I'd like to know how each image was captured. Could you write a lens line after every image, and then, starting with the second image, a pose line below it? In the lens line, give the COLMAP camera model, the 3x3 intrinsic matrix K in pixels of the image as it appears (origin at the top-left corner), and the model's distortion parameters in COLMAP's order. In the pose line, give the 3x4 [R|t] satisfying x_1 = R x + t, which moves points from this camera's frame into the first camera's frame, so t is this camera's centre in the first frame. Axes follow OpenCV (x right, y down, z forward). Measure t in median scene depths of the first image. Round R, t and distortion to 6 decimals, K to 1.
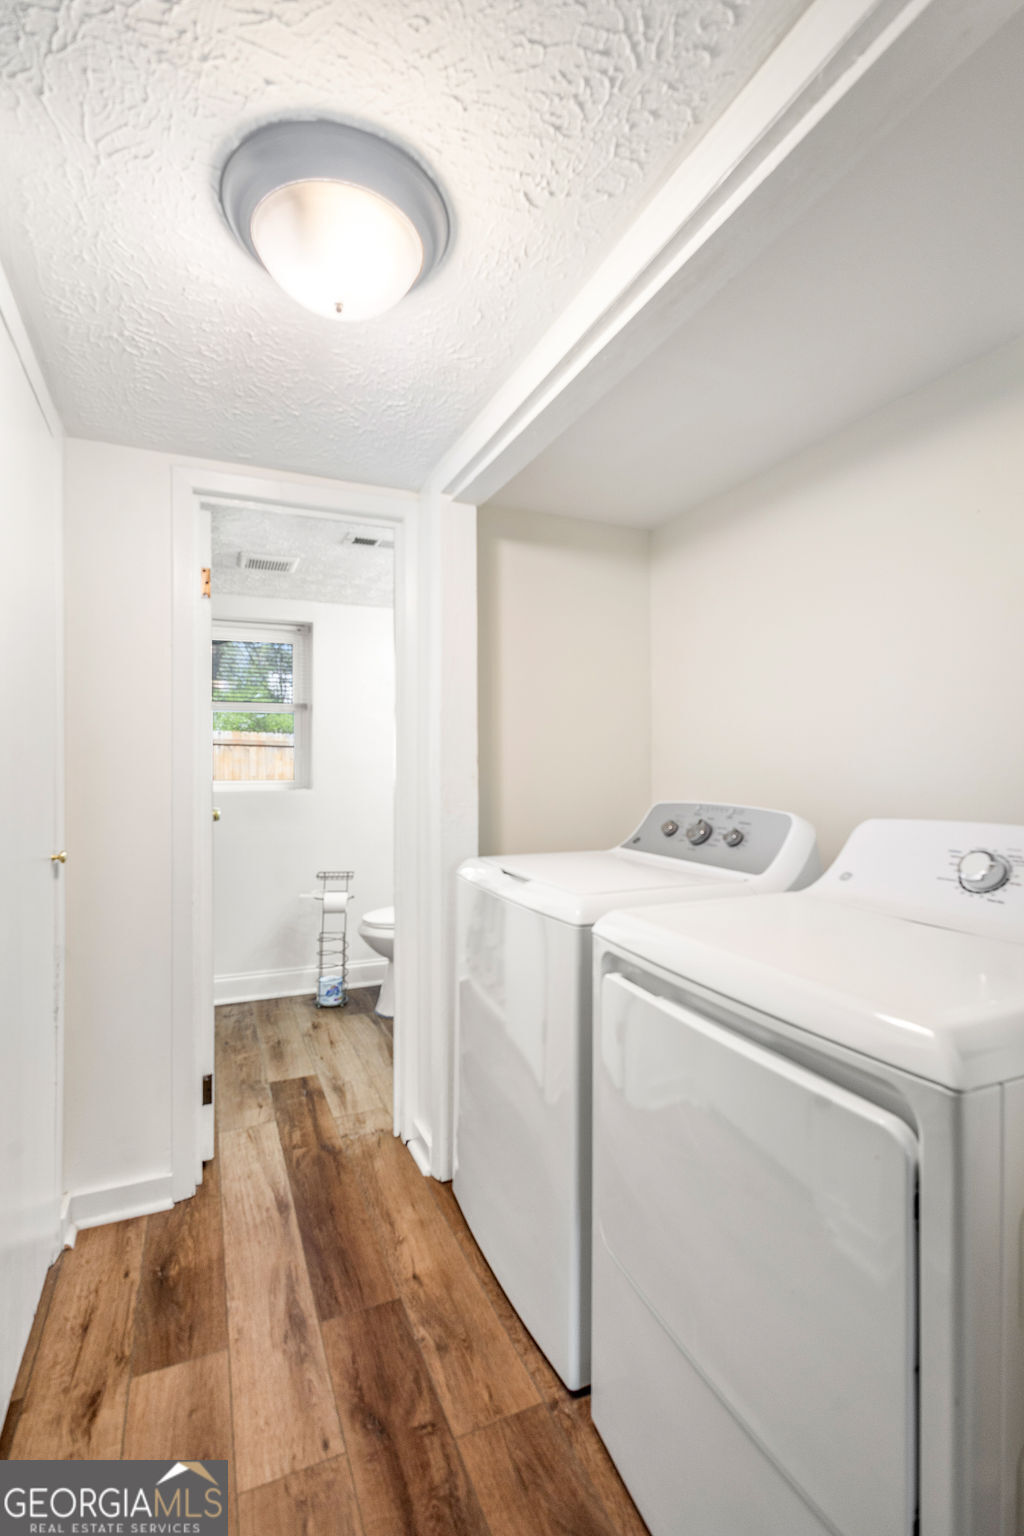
lens RADIAL K [[707.0, 0, 512.0], [0, 707.0, 768.0], [0, 0, 1]] dist [0.009993, -0.000764]
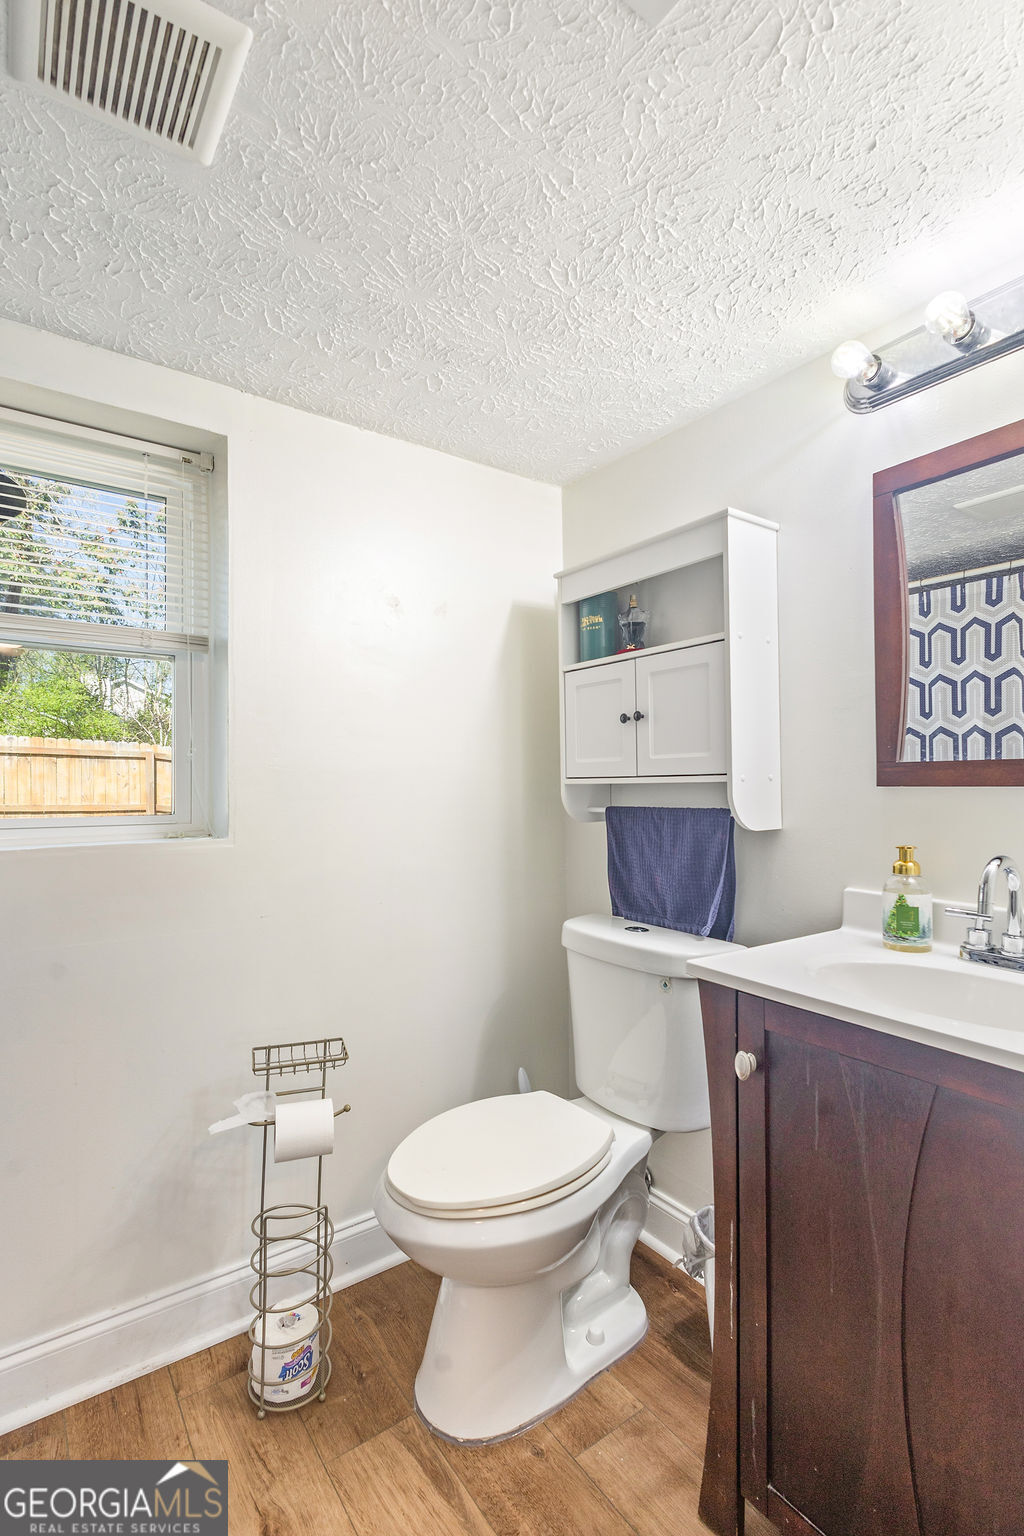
lens RADIAL K [[713.8, 0, 506.2], [0, 713.8, 786.8], [0, 0, 1]] dist [0.010473, -0.000752]
pose [[0.978987, -0.002094, 0.203913, -0.214980], [0.001720, 0.999996, 0.002014, -0.000820], [-0.203917, -0.001621, 0.978987, 0.576039]]
